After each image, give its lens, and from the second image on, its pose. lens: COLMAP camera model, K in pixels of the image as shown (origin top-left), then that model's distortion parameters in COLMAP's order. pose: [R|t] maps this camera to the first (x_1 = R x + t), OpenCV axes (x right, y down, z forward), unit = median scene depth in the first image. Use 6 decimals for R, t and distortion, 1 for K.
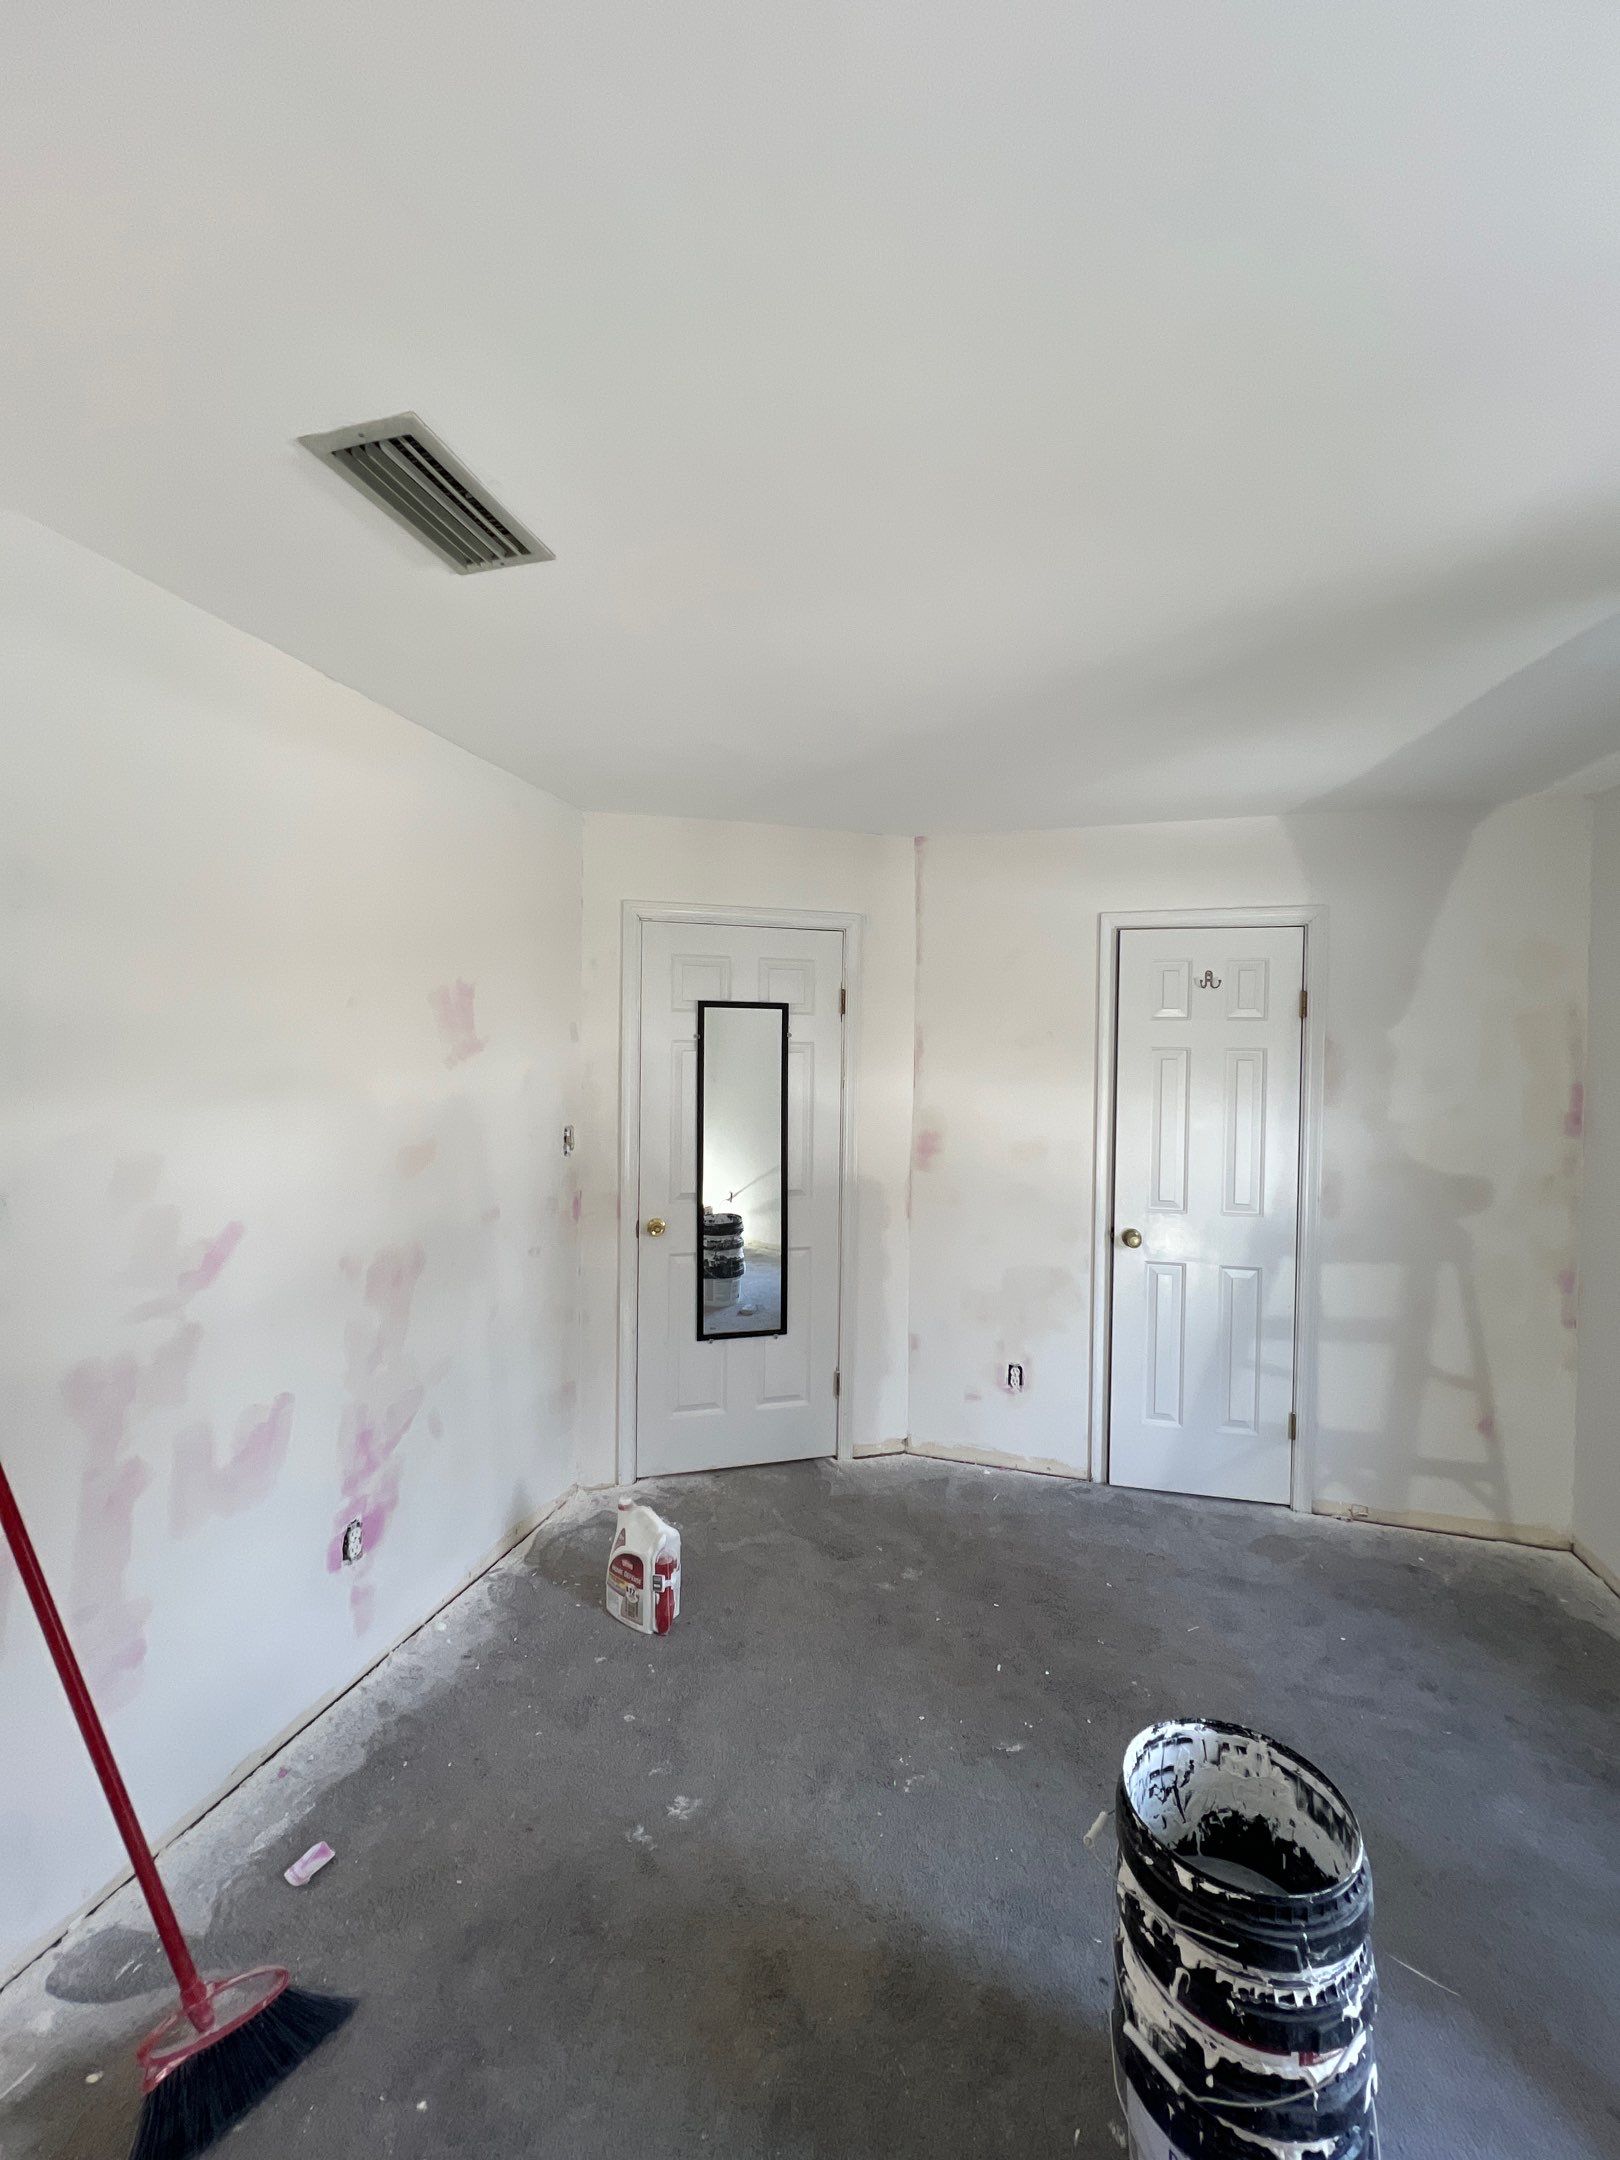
lens RADIAL K [[863.7, 0, 805.6], [0, 863.7, 1072.3], [0, 0, 1]] dist [-0.002983, 0.000747]
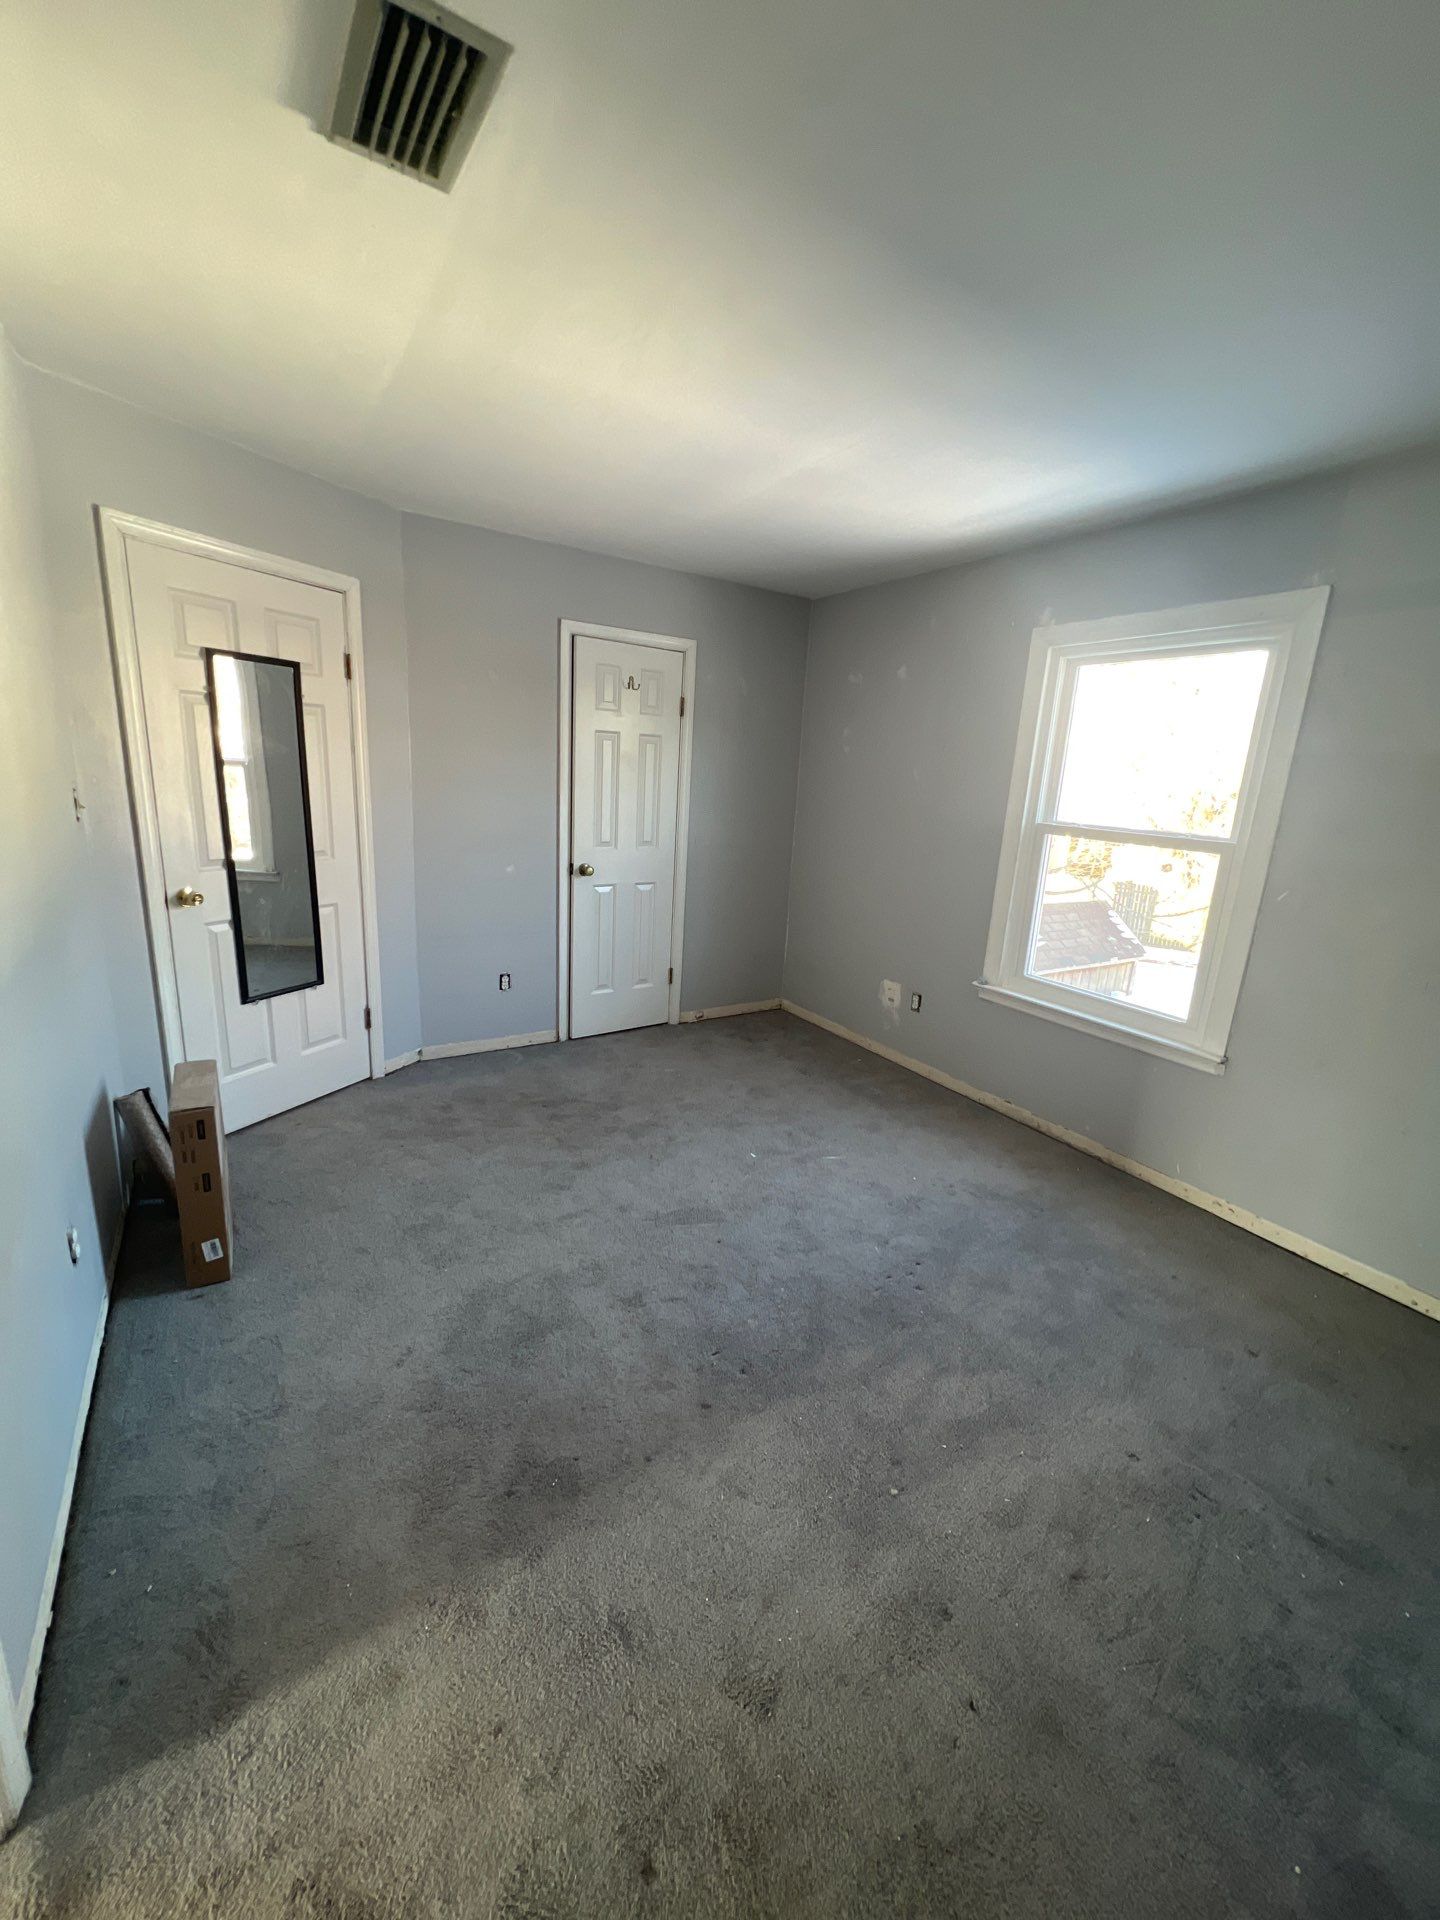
lens RADIAL K [[767.7, 0, 726.1], [0, 767.7, 955.1], [0, 0, 1]] dist [-0.002983, 0.000747]
pose [[0.646705, -0.158188, 0.746156, -0.422551], [-0.037555, 0.970467, 0.238292, 0.018802], [-0.761815, -0.182127, 0.621666, 0.018063]]
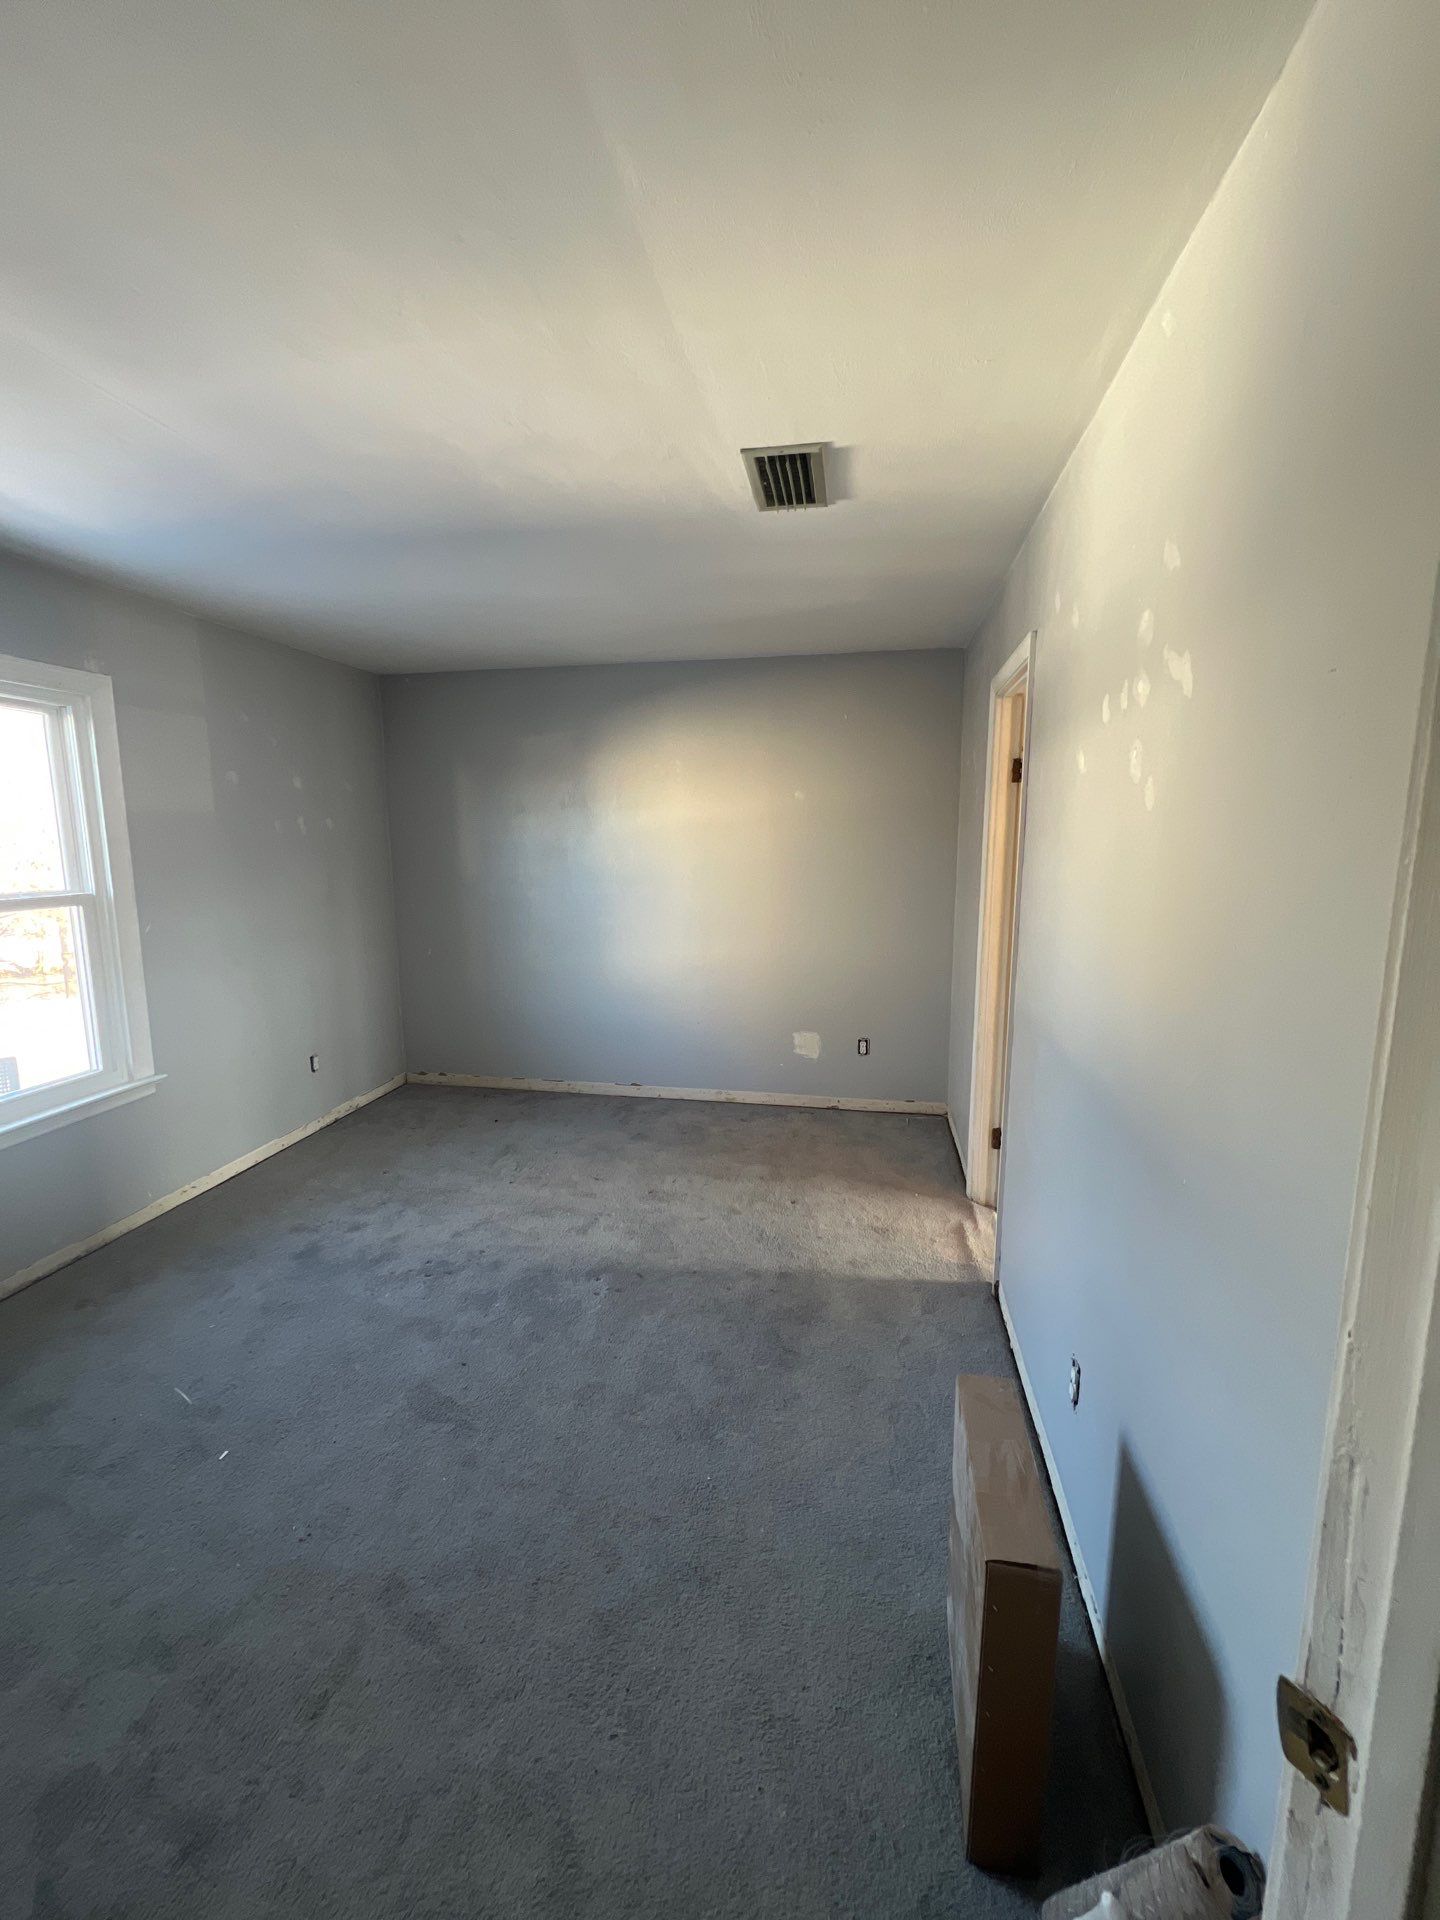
lens RADIAL K [[767.7, 0, 724.5], [0, 767.7, 956.8], [0, 0, 1]] dist [-0.002983, 0.000747]
pose [[-0.992928, 0.007738, -0.118463, -0.061531], [-0.011745, 0.986576, 0.162880, -0.001660], [0.118133, 0.163119, -0.979508, 1.081331]]
